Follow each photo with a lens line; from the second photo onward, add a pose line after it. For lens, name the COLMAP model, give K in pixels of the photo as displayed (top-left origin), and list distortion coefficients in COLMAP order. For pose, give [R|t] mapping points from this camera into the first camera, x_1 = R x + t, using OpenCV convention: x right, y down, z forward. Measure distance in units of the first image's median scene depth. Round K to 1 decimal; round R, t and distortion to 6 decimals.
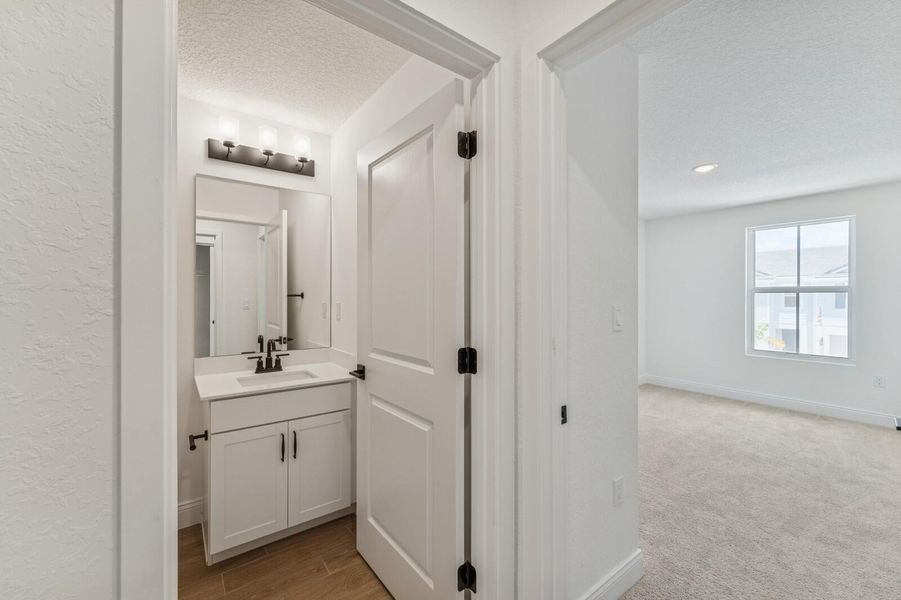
lens RADIAL K [[370.1, 0, 447.2], [0, 370.1, 295.6], [0, 0, 1]] dist [-0.000941, -0.000386]
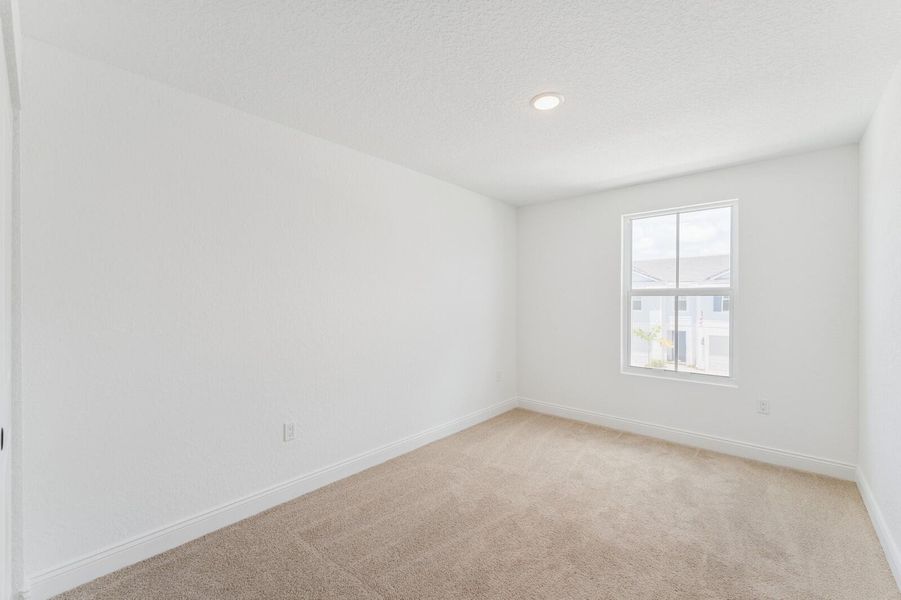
lens RADIAL K [[369.3, 0, 448.9], [0, 369.3, 301.9], [0, 0, 1]] dist [-0.000490, -0.000300]
pose [[0.982238, -0.000990, 0.187636, 0.288569], [0.000019, 0.999987, 0.005178, 0.001119], [-0.187639, -0.005082, 0.982225, 0.281494]]
